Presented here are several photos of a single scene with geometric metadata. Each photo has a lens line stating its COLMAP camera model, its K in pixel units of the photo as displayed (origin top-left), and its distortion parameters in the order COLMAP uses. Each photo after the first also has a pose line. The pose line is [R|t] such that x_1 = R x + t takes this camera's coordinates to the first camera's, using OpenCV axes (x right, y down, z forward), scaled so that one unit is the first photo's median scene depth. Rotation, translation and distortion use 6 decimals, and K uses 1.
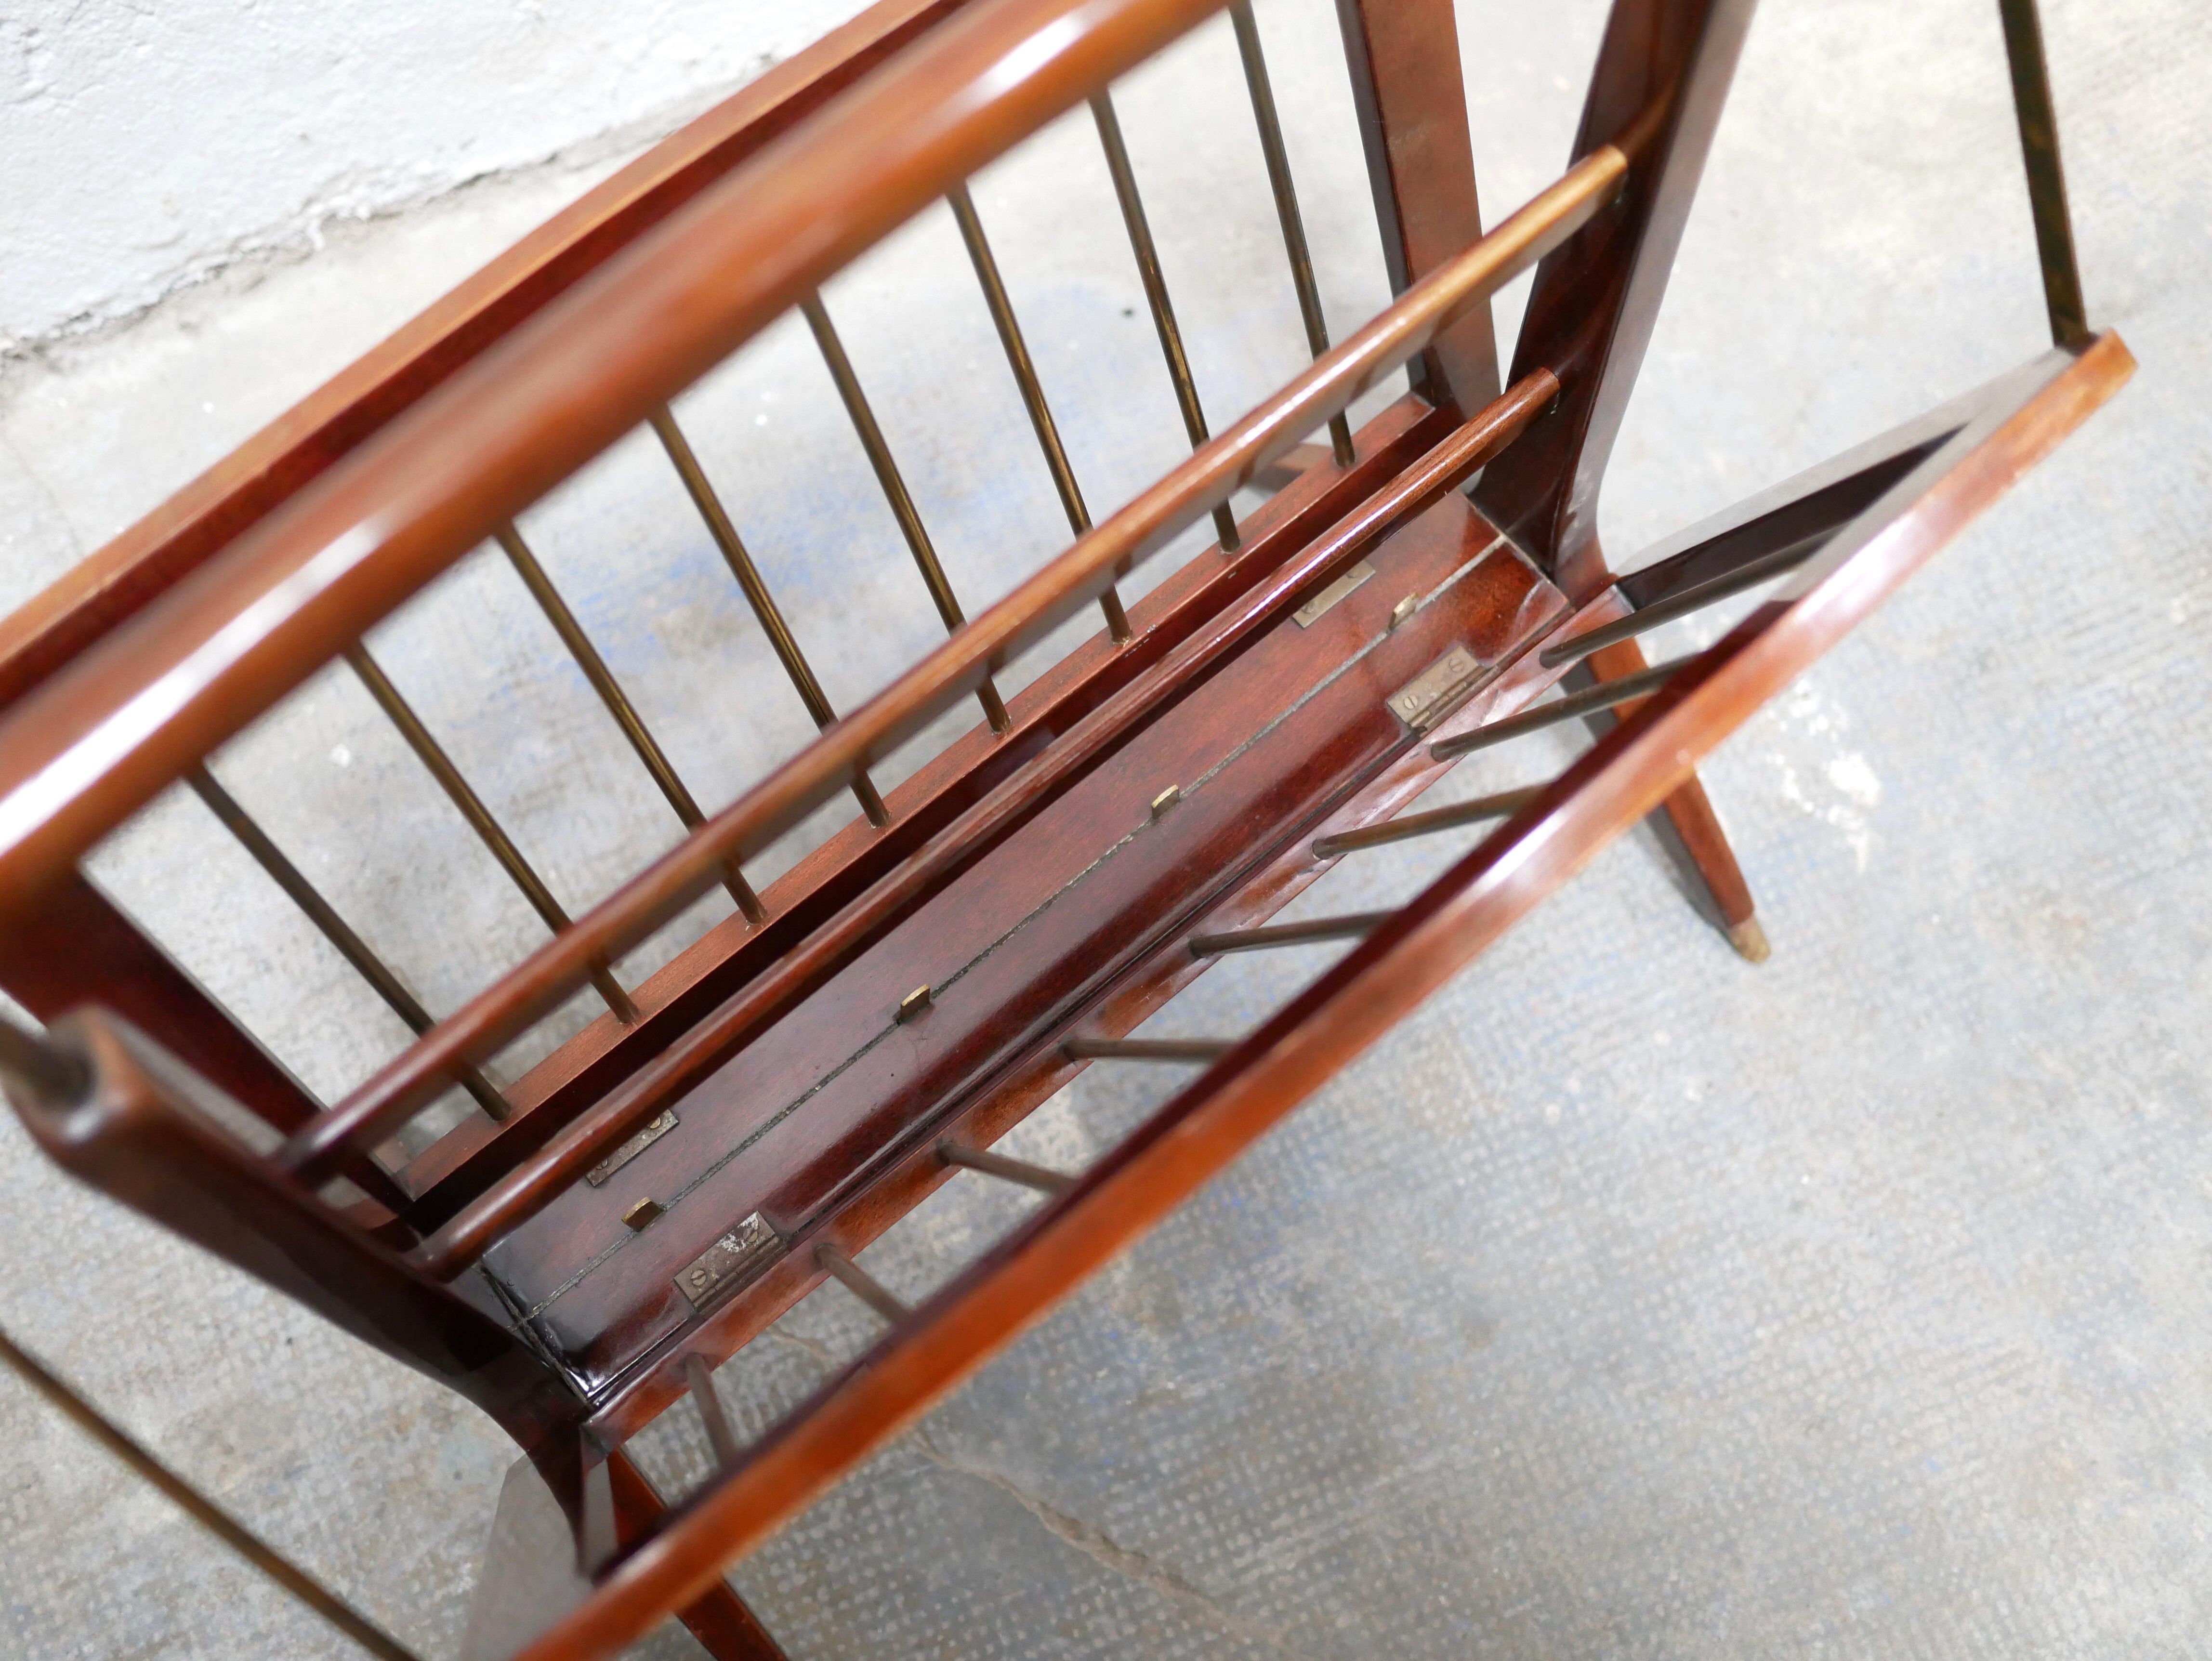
lens RADIAL K [[2526.1, 0, 1104.8], [0, 2526.1, 830.8], [0, 0, 1]] dist [-0.019625, 0.014807]
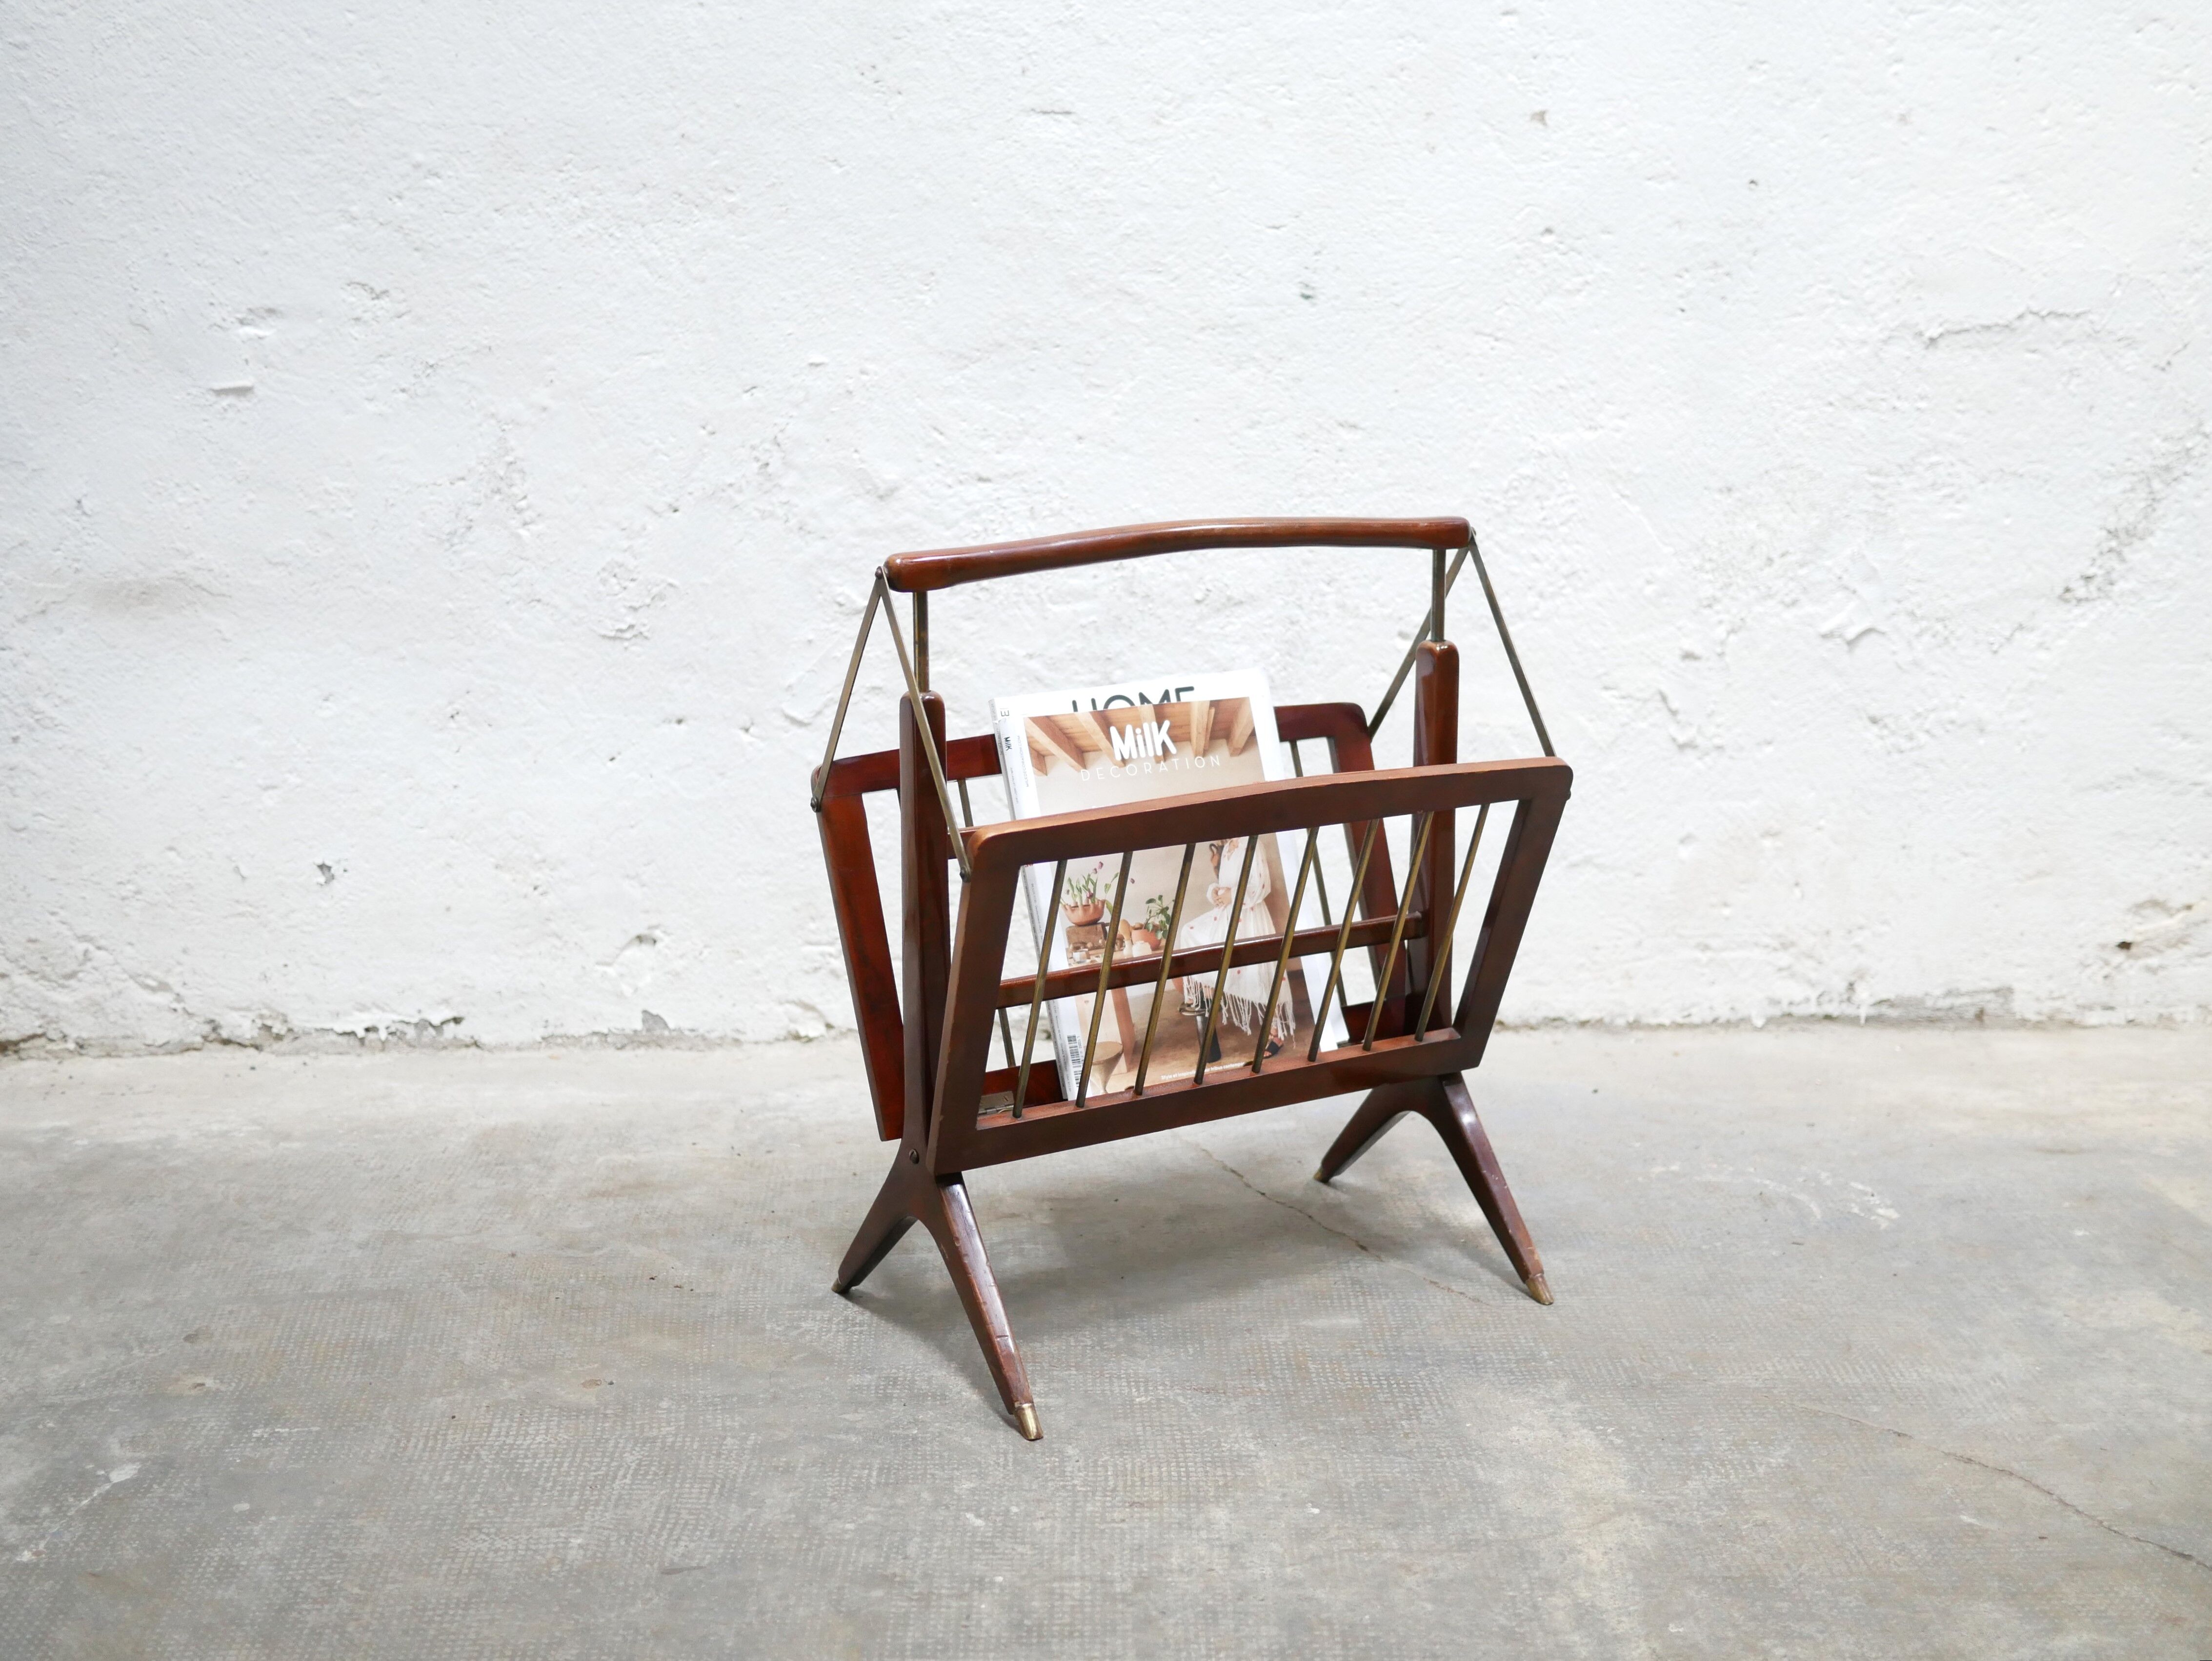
lens RADIAL K [[2559.7, 0, 1106.0], [0, 2559.7, 830.5], [0, 0, 1]] dist [-0.025788, 0.036202]
pose [[0.926008, 0.105112, -0.362574, 0.447131], [-0.361531, 0.523348, -0.771623, 1.740399], [0.108646, 0.845611, 0.522626, -0.458354]]
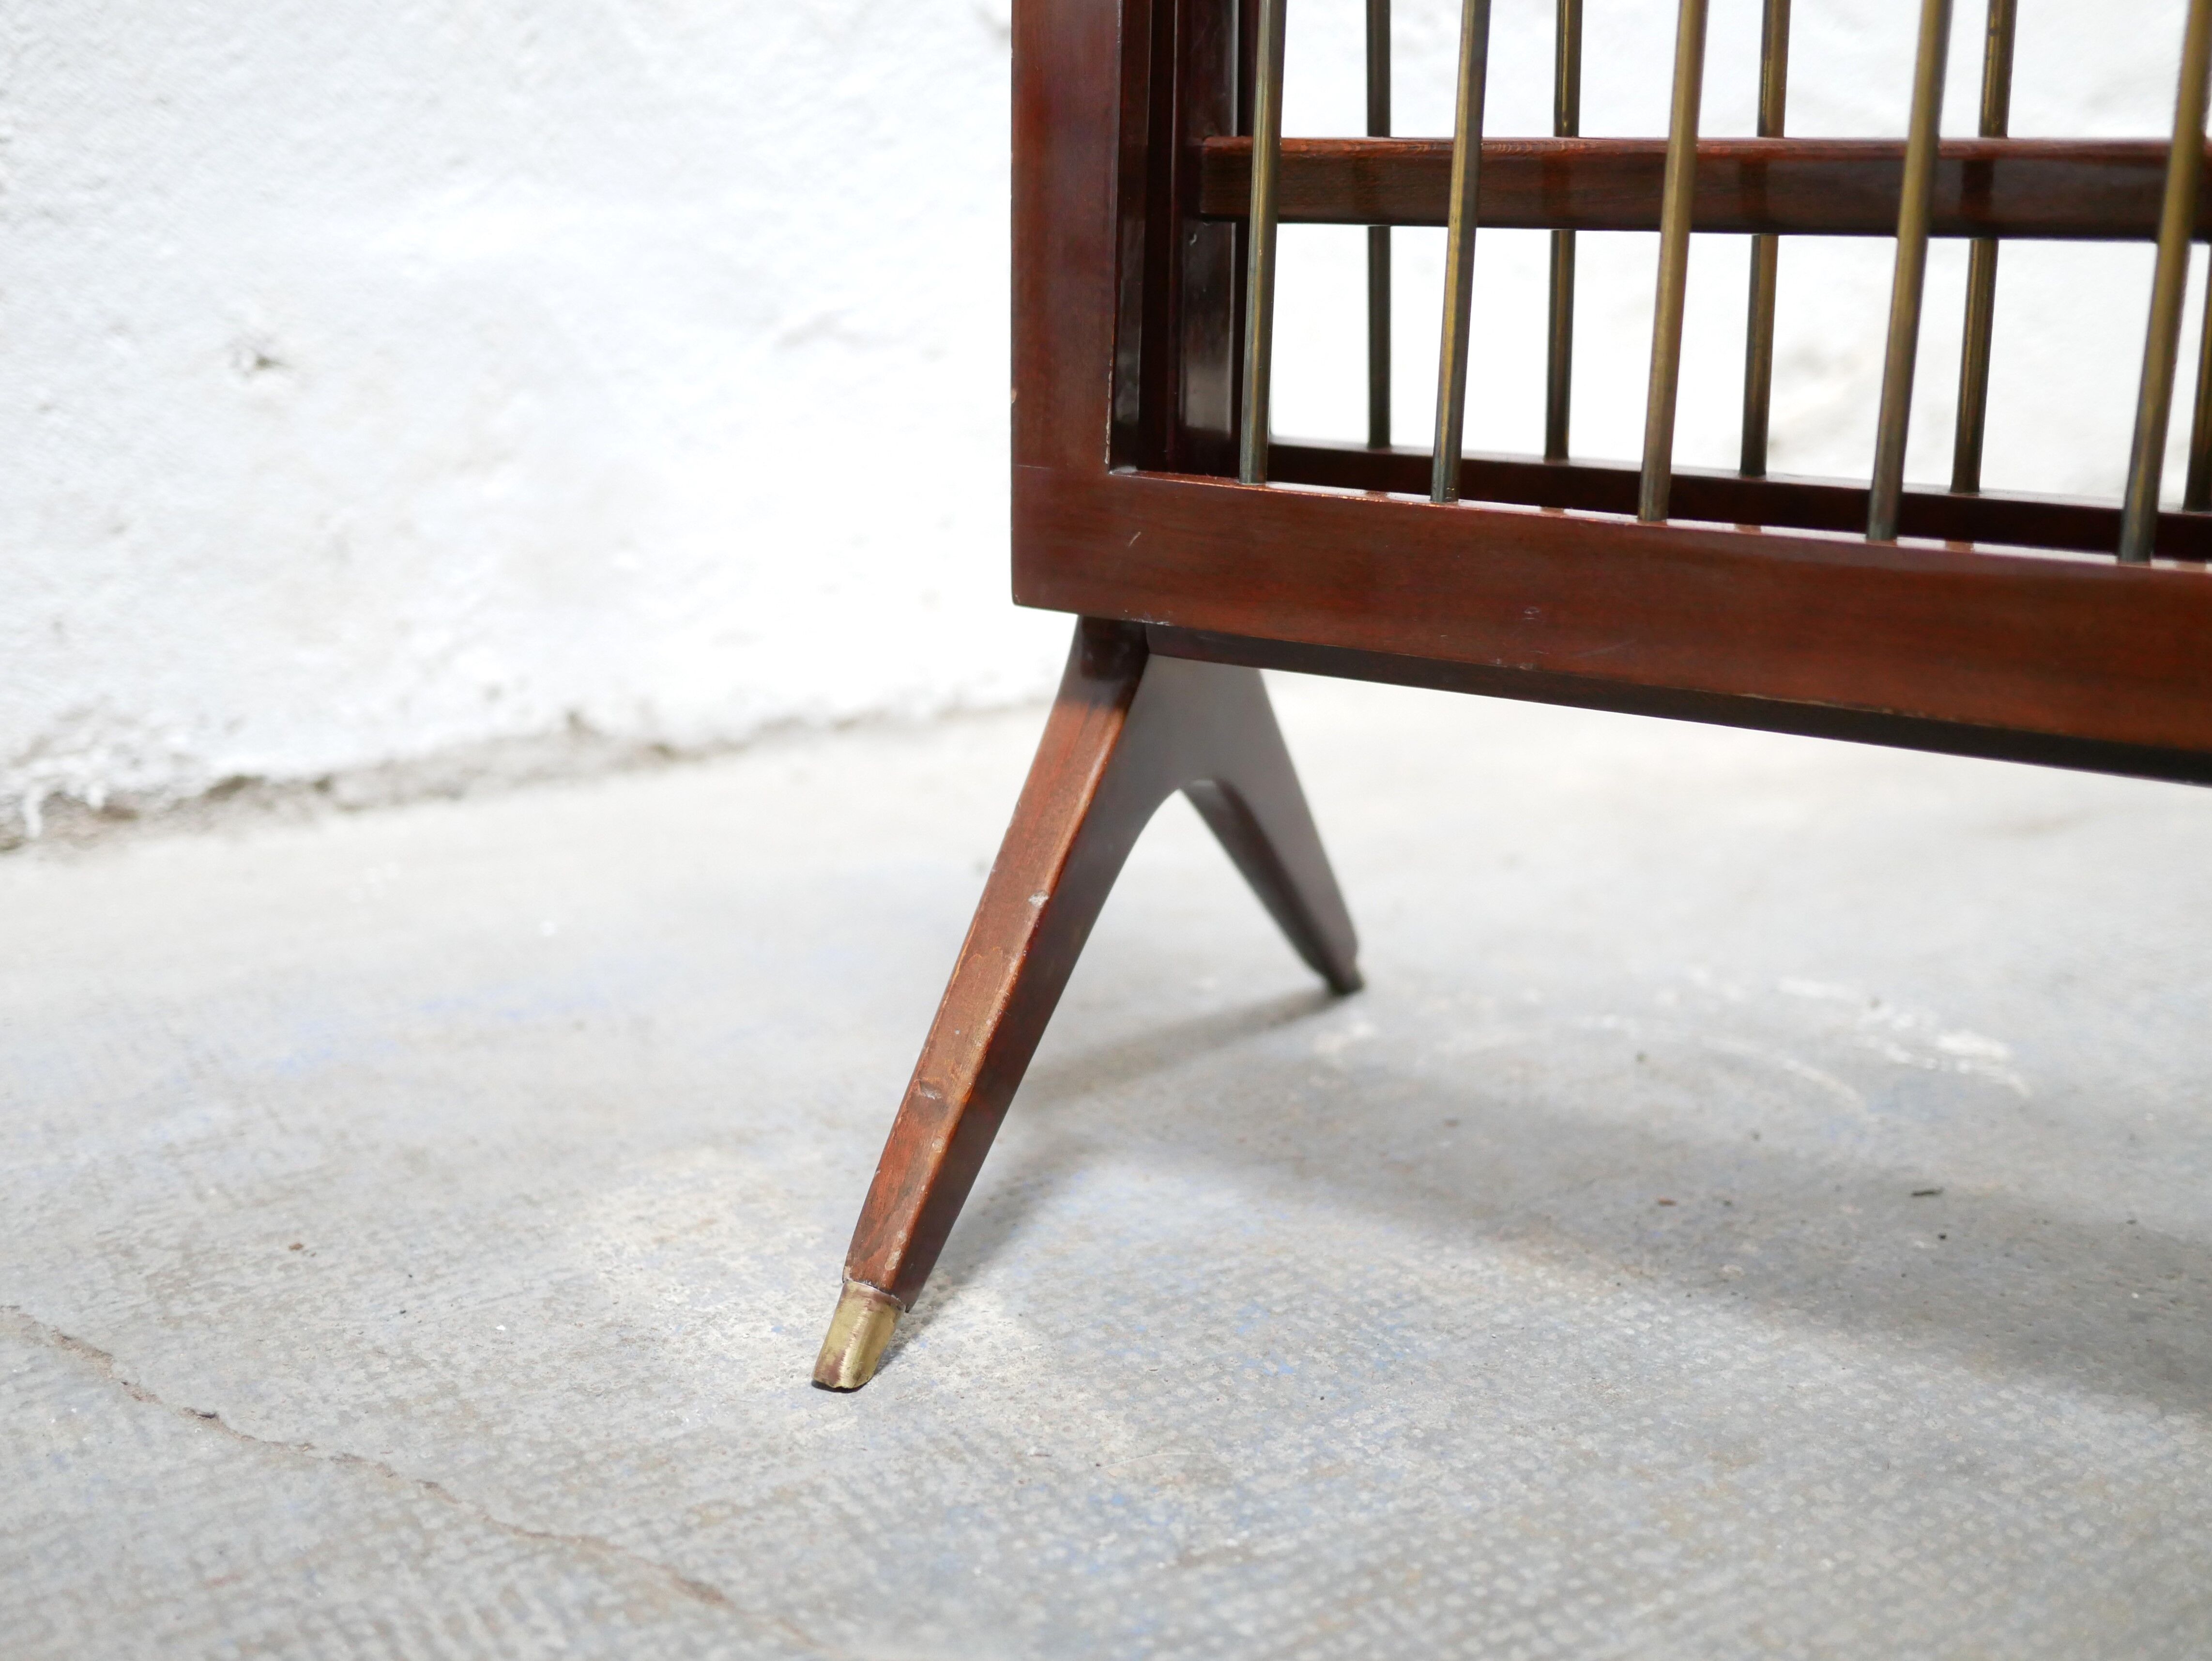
lens RADIAL K [[2536.1, 0, 1099.1], [0, 2536.1, 826.9], [0, 0, 1]] dist [-0.015072, 0.007650]
pose [[0.991704, -0.023192, 0.126429, -0.067803], [0.115199, 0.596691, -0.794159, 0.545758], [-0.057021, 0.802136, 0.594413, 0.518286]]
